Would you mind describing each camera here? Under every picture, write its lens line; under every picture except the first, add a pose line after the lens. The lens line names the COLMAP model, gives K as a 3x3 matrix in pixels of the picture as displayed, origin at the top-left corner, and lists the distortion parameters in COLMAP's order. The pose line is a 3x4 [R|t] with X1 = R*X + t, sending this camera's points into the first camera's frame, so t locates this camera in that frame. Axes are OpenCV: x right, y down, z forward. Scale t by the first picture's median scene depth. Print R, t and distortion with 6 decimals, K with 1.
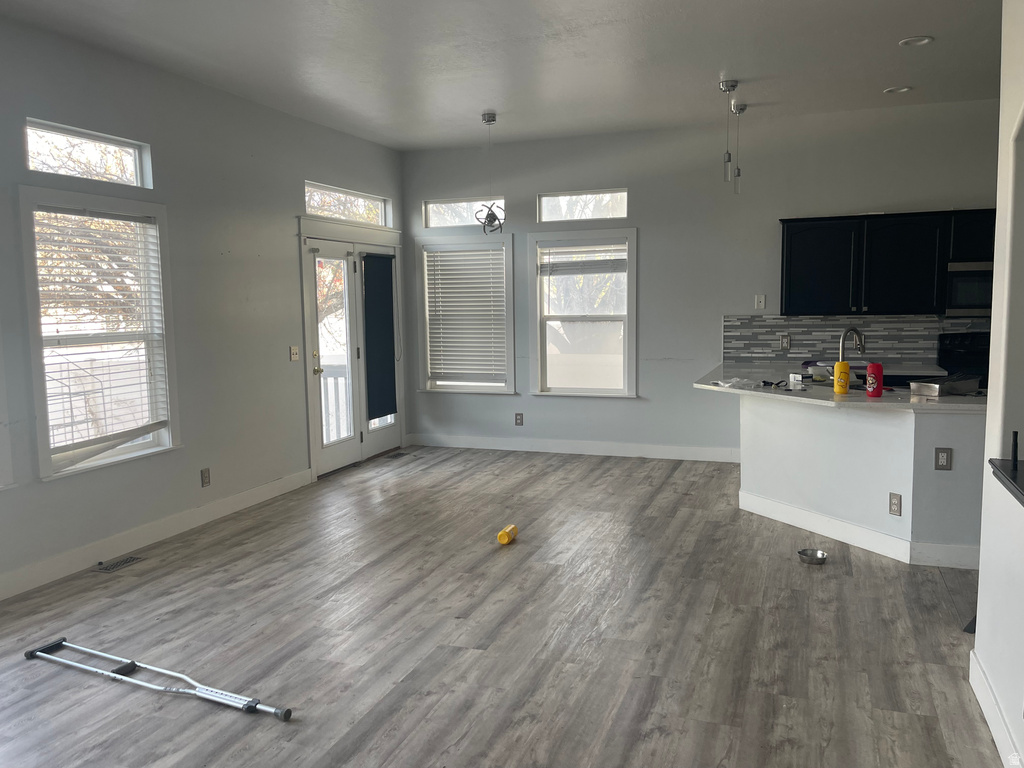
lens RADIAL K [[812.4, 0, 511.7], [0, 812.4, 384.1], [0, 0, 1]] dist [0.006714, -0.000472]
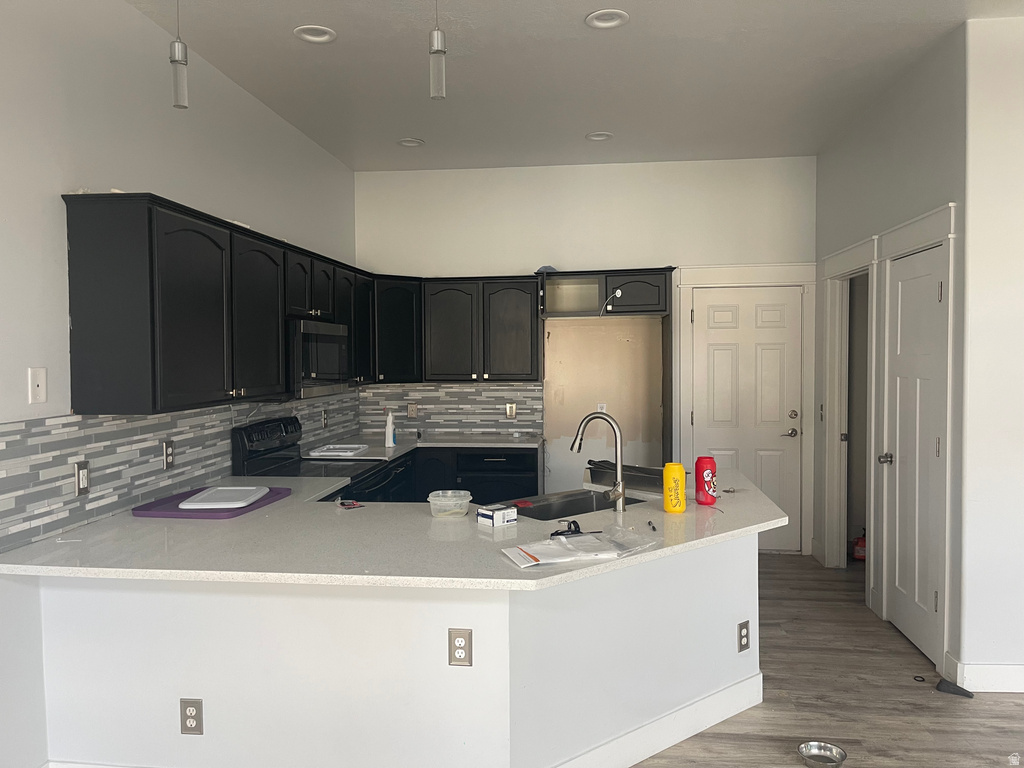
lens RADIAL K [[781.8, 0, 514.8], [0, 781.8, 385.9], [0, 0, 1]] dist [0.009235, -0.008468]
pose [[-0.241179, -0.021239, 0.970248, -0.235015], [0.112261, 0.992439, 0.049630, -0.189018], [-0.963966, 0.120891, -0.236971, 1.747285]]
